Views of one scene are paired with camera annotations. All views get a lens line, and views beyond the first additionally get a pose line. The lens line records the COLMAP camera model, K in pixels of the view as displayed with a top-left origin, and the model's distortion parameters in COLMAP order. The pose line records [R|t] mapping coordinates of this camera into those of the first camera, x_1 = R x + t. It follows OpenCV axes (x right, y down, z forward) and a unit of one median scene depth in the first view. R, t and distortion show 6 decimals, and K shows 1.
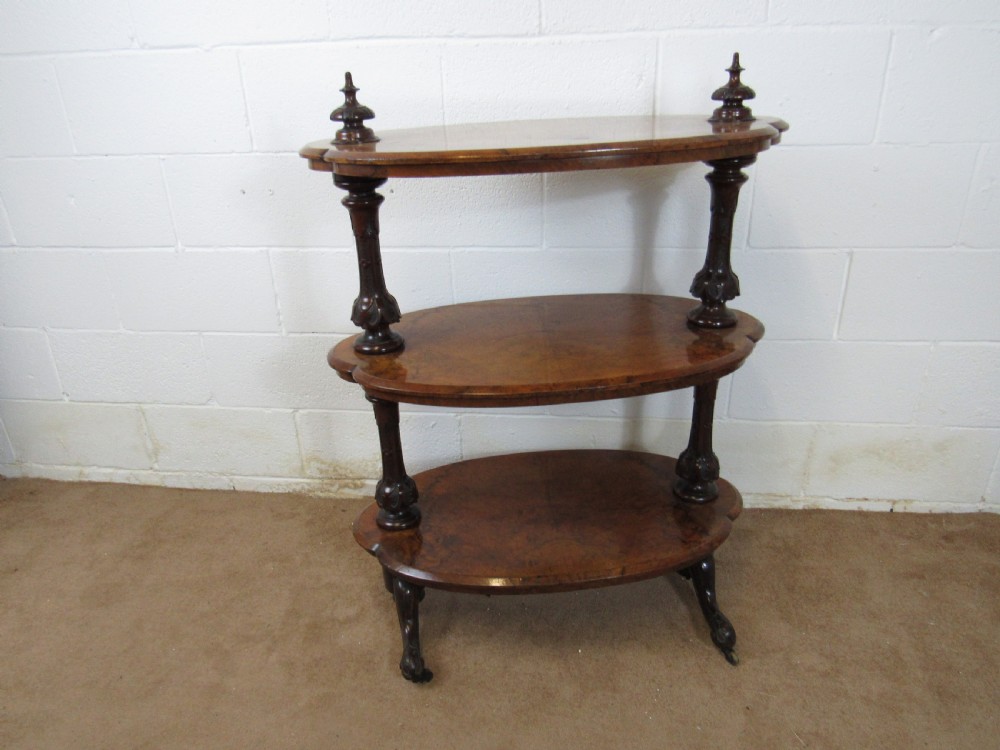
lens RADIAL K [[689.9, 0, 501.0], [0, 689.9, 379.8], [0, 0, 1]] dist [-0.024583, 0.003805]
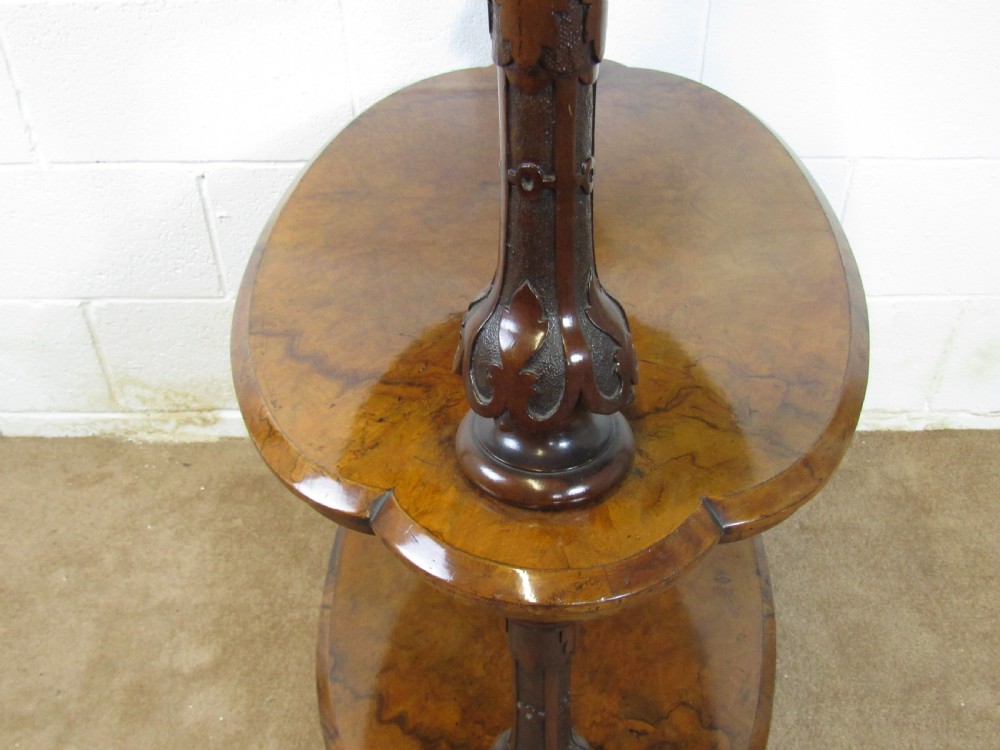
lens RADIAL K [[869.0, 0, 500.3], [0, 869.0, 368.1], [0, 0, 1]] dist [-0.050920, 0.019363]
pose [[0.995241, -0.041165, 0.088323, -0.022517], [0.025281, 0.984432, 0.173940, -0.018909], [-0.094109, -0.170879, 0.980787, 0.287252]]
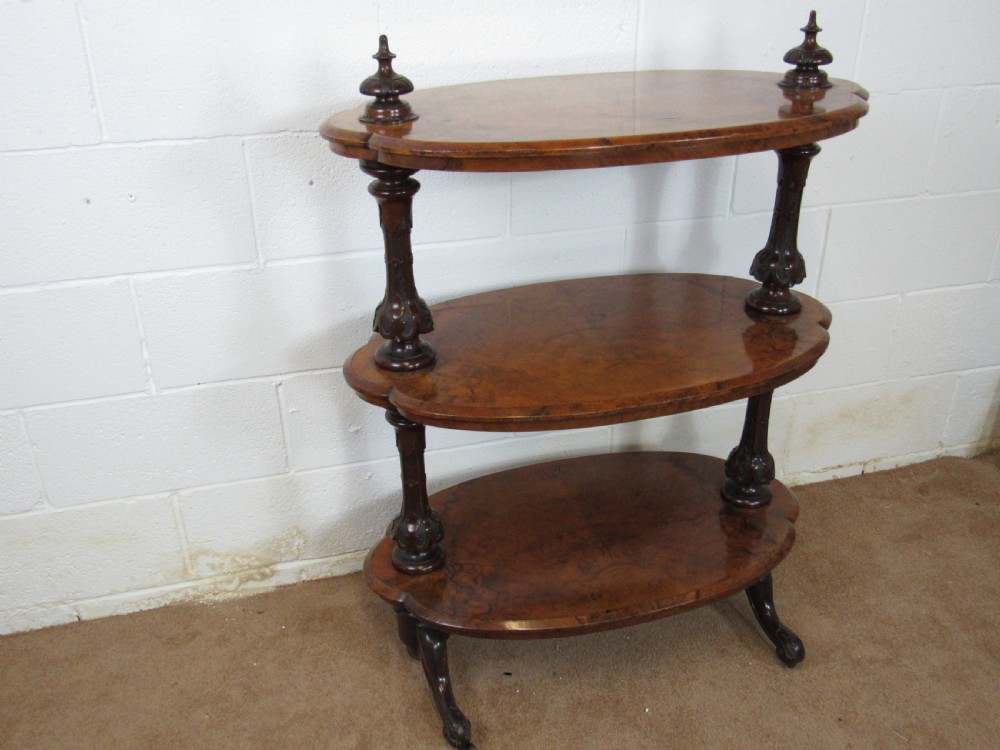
lens RADIAL K [[871.0, 0, 493.2], [0, 871.0, 382.2], [0, 0, 1]] dist [-0.039927, 0.006457]
pose [[0.932376, -0.157116, 0.325561, -0.295095], [0.145868, 0.987553, 0.058840, -0.082792], [-0.330753, -0.007372, 0.943689, 0.046043]]
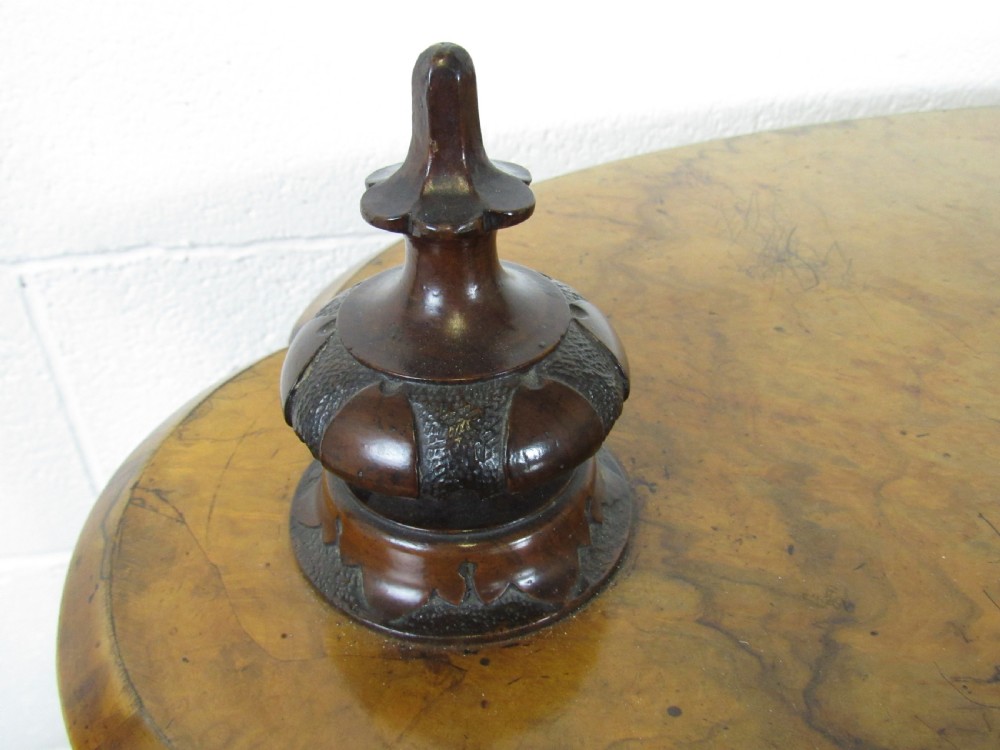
lens RADIAL K [[871.0, 0, 490.3], [0, 871.0, 391.1], [0, 0, 1]] dist [-0.039927, 0.006457]
pose [[0.953743, -0.157170, 0.256266, -0.142776], [0.108518, 0.974964, 0.194083, -0.302186], [-0.280355, -0.157295, 0.946921, 0.611351]]
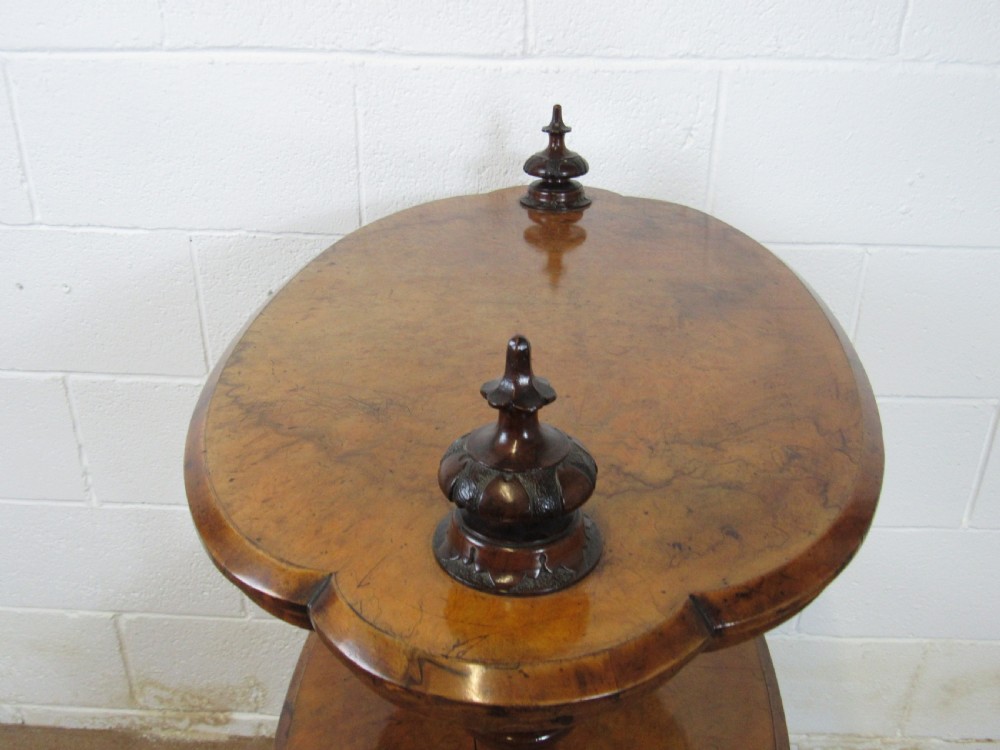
lens RADIAL K [[849.4, 0, 500.0], [0, 849.4, 380.1], [0, 0, 1]] dist [-0.048677, 0.019185]
pose [[0.996541, 0.006166, 0.082873, -0.018923], [-0.004716, 0.999833, -0.017679, -0.175155], [-0.082968, 0.017227, 0.996403, 0.233365]]
